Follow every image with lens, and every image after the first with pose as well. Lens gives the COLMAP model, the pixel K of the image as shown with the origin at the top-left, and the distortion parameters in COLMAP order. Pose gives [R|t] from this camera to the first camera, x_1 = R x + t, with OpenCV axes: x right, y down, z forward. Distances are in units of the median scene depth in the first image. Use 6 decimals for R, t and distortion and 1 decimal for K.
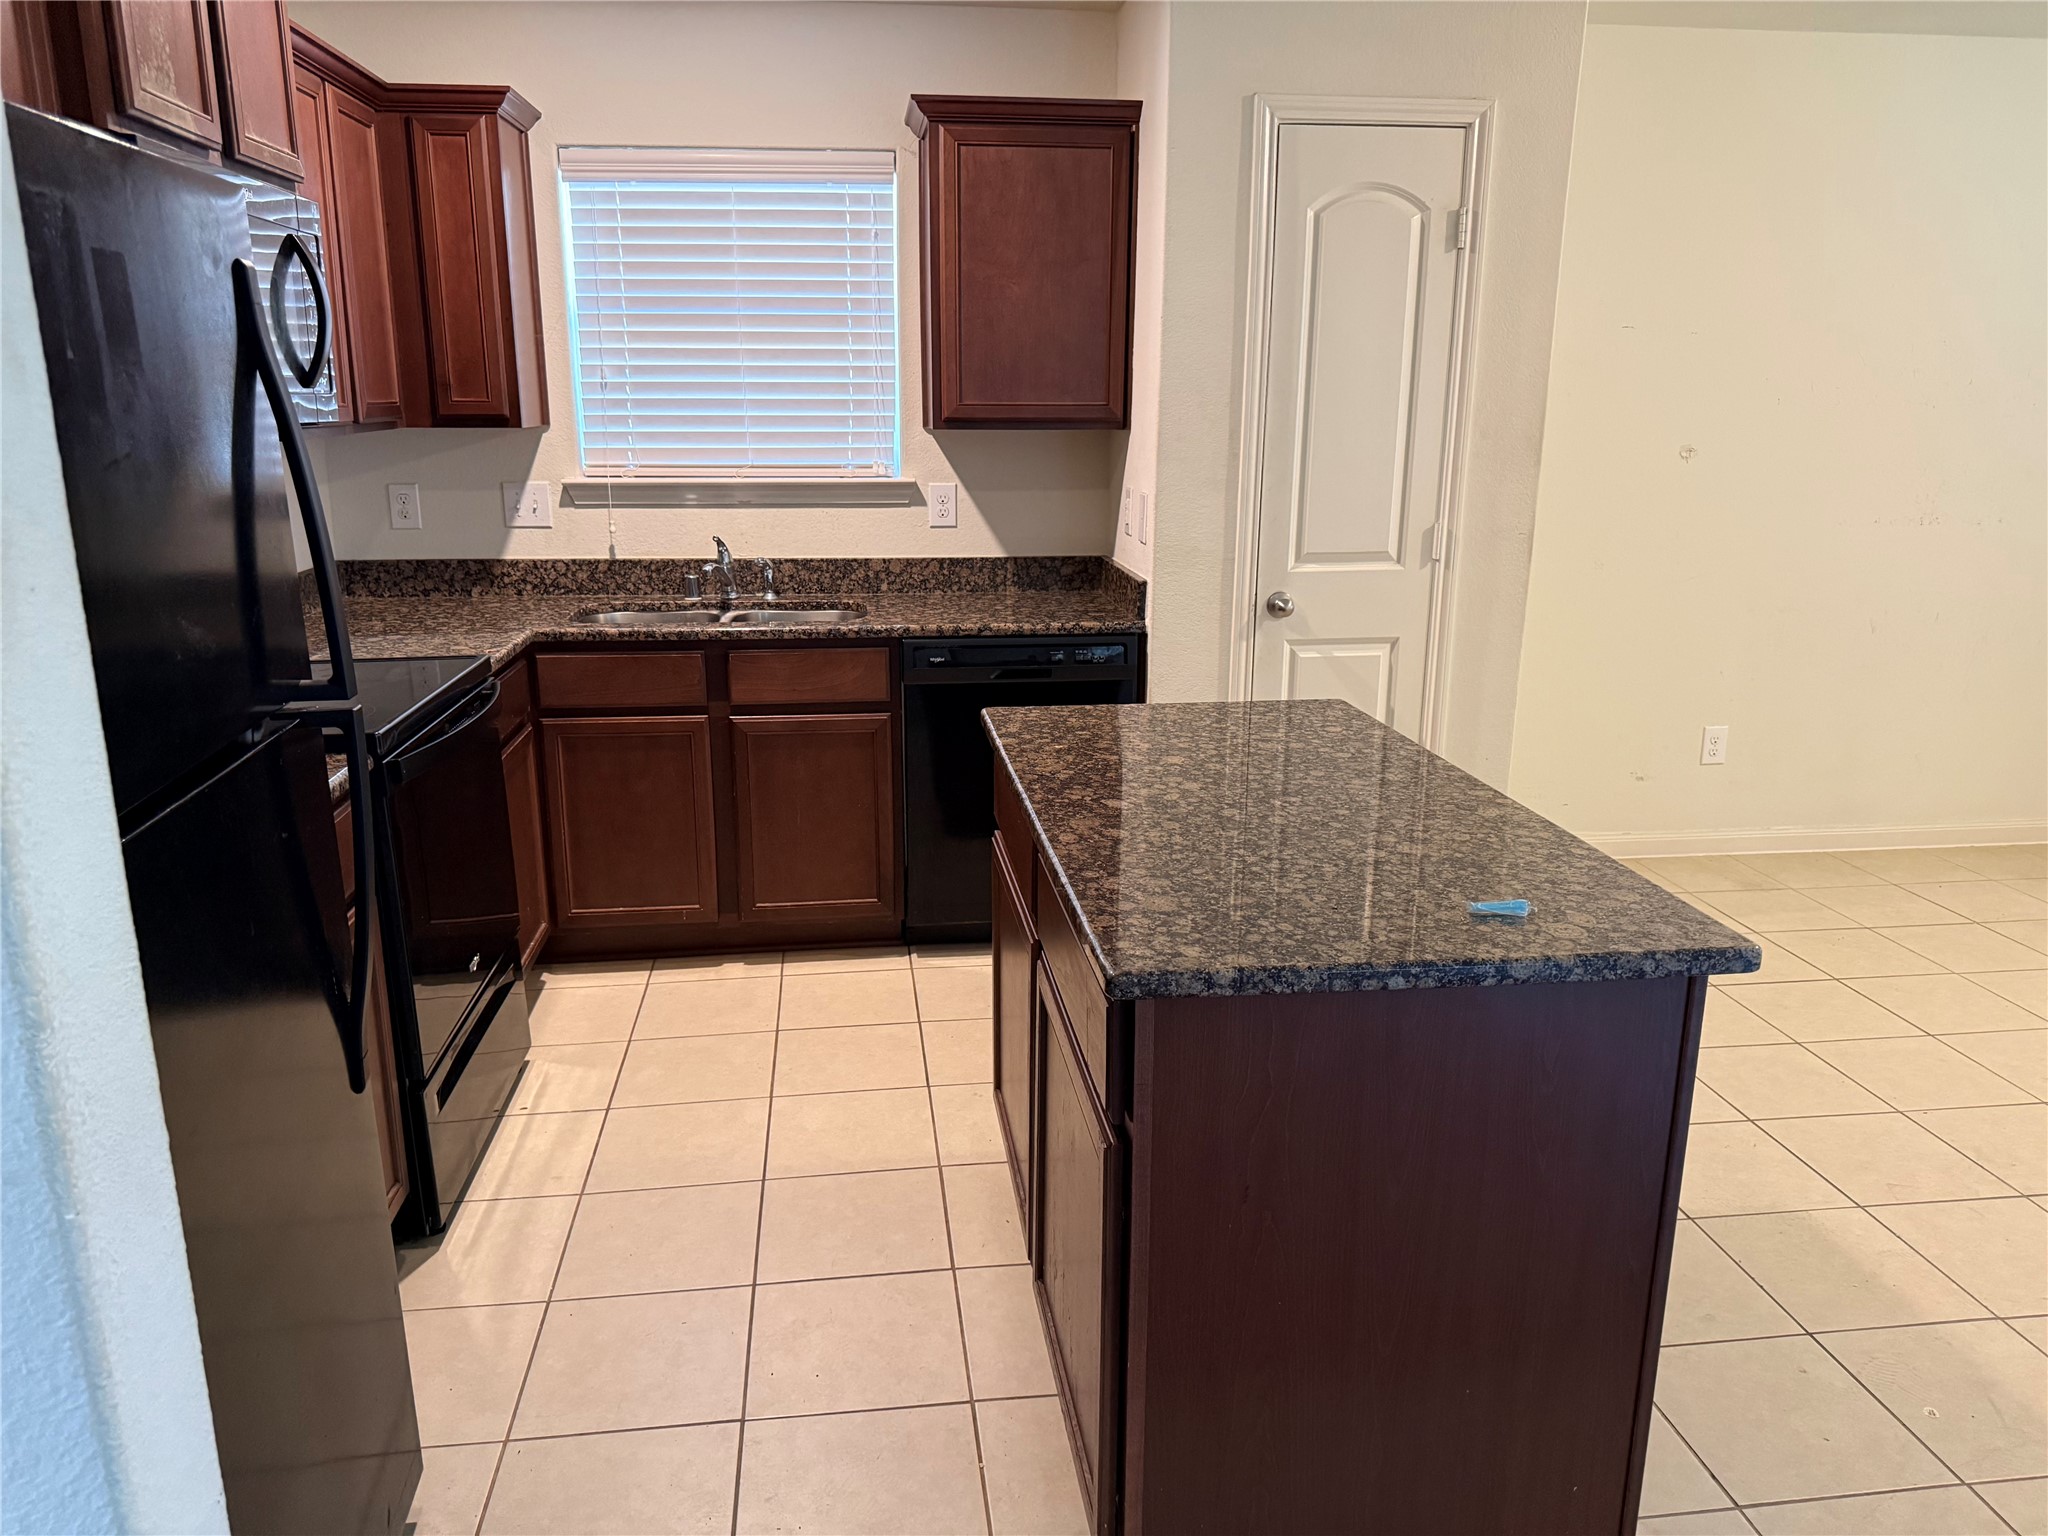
lens RADIAL K [[1435.3, 0, 1018.8], [0, 1435.3, 773.2], [0, 0, 1]] dist [0.153182, -0.246904]
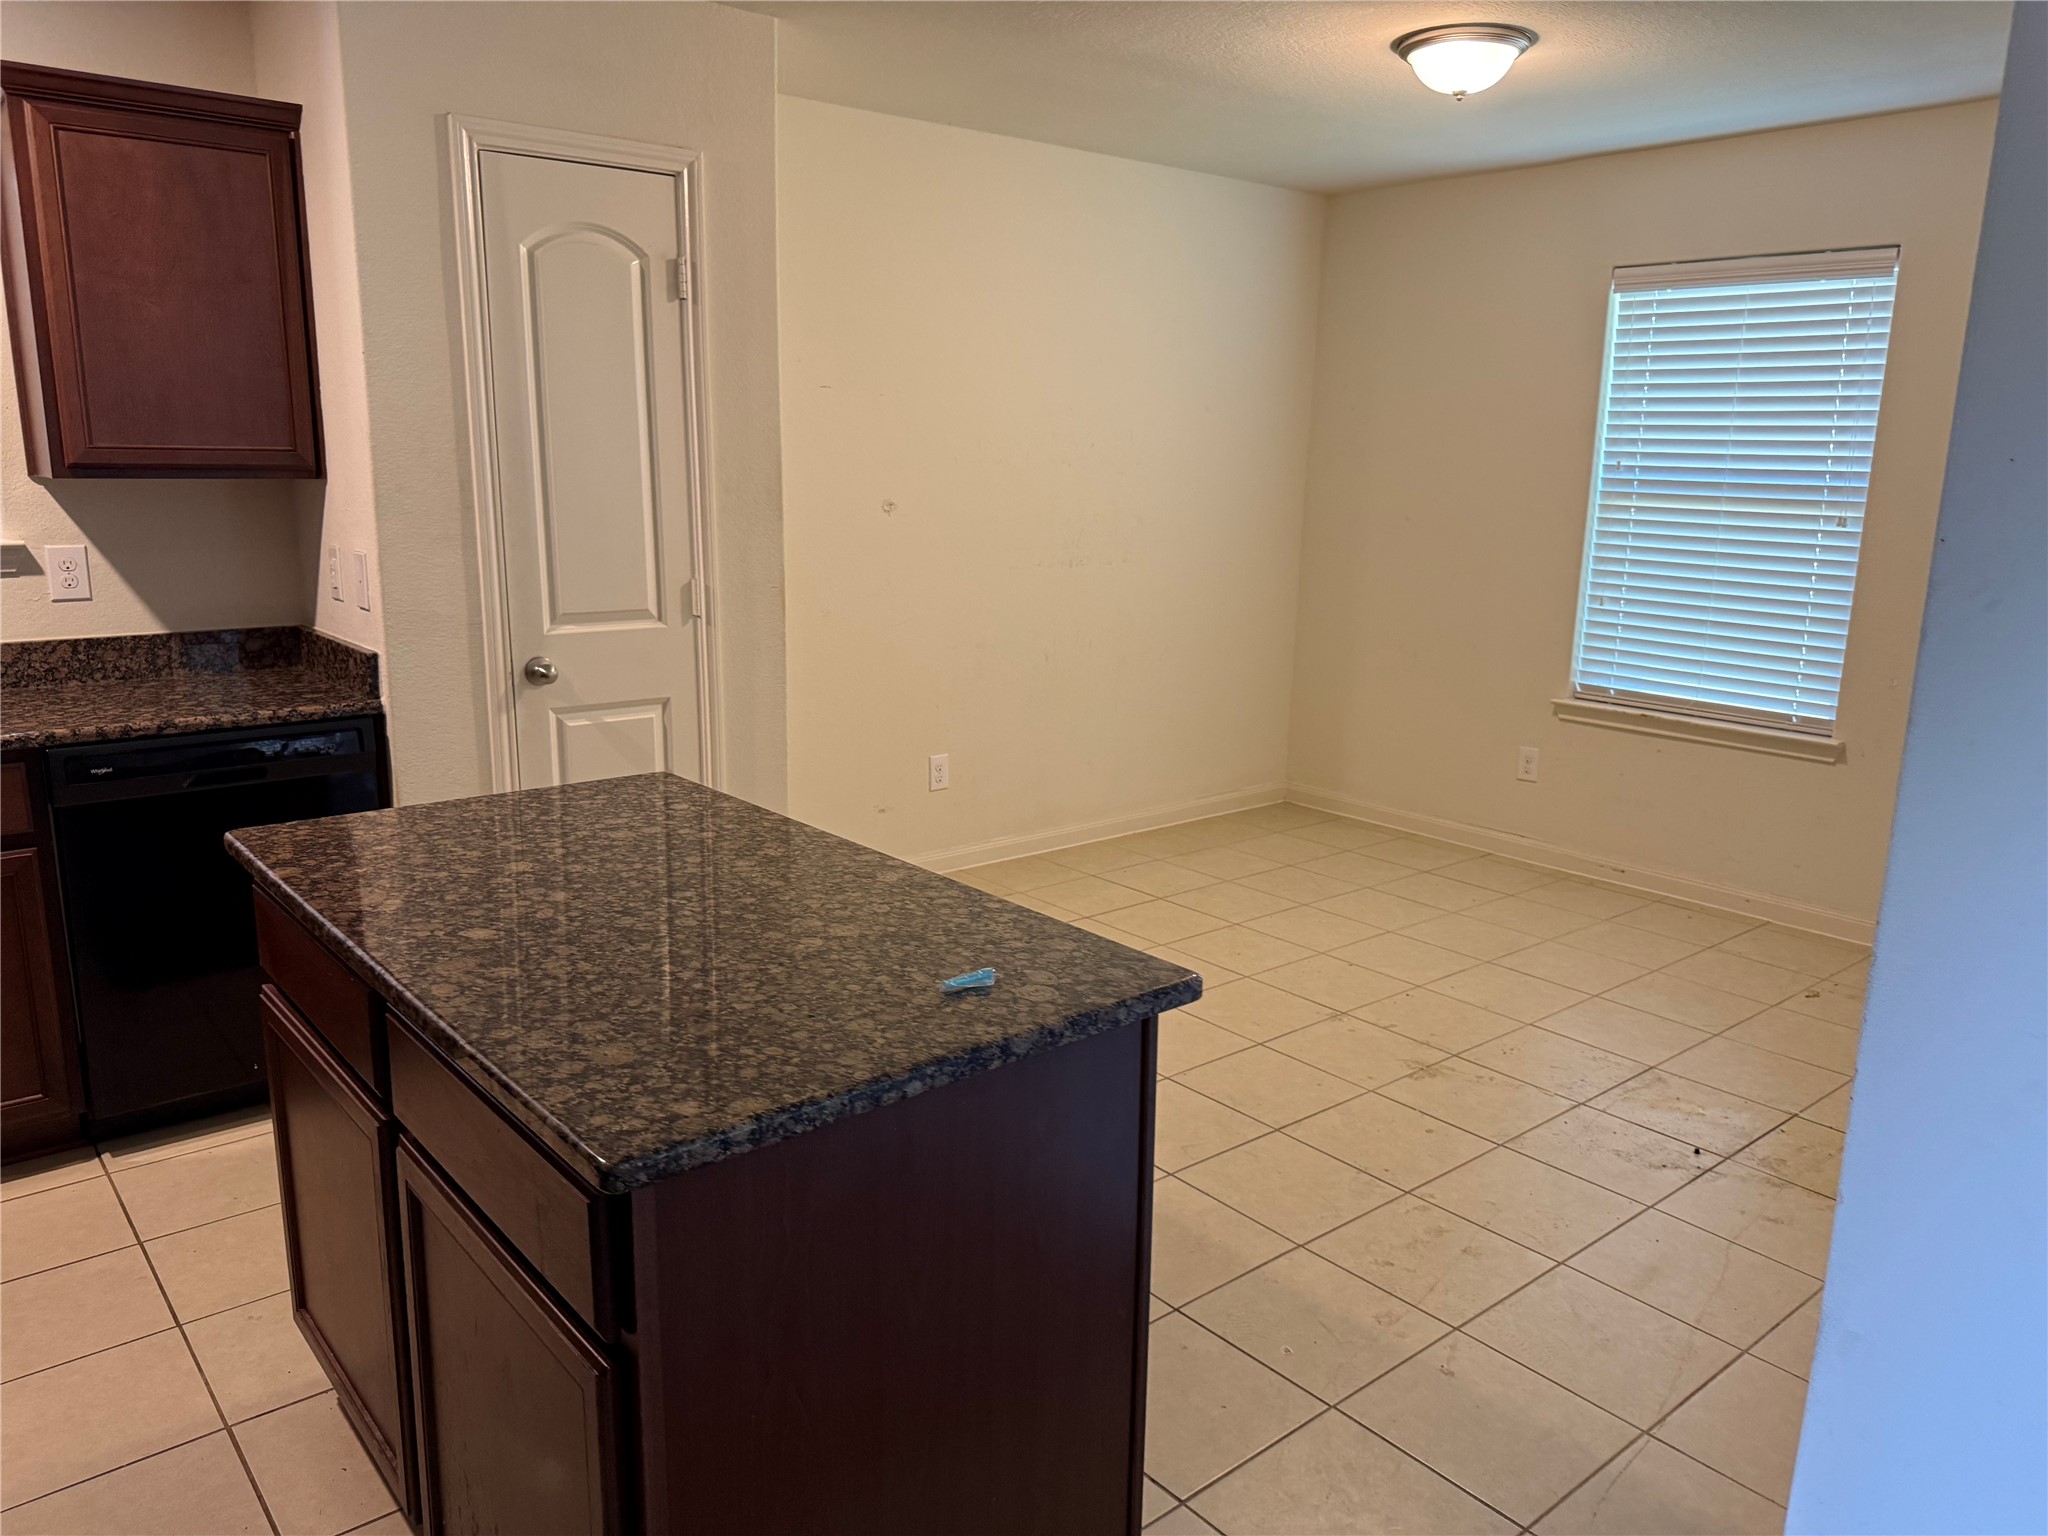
lens RADIAL K [[1435.3, 0, 1018.8], [0, 1435.3, 773.2], [0, 0, 1]] dist [0.153182, -0.246904]
pose [[0.842558, -0.107037, 0.527863, -0.089339], [0.124525, 0.992213, 0.002431, -0.028912], [-0.524013, 0.063684, 0.849326, 0.115673]]
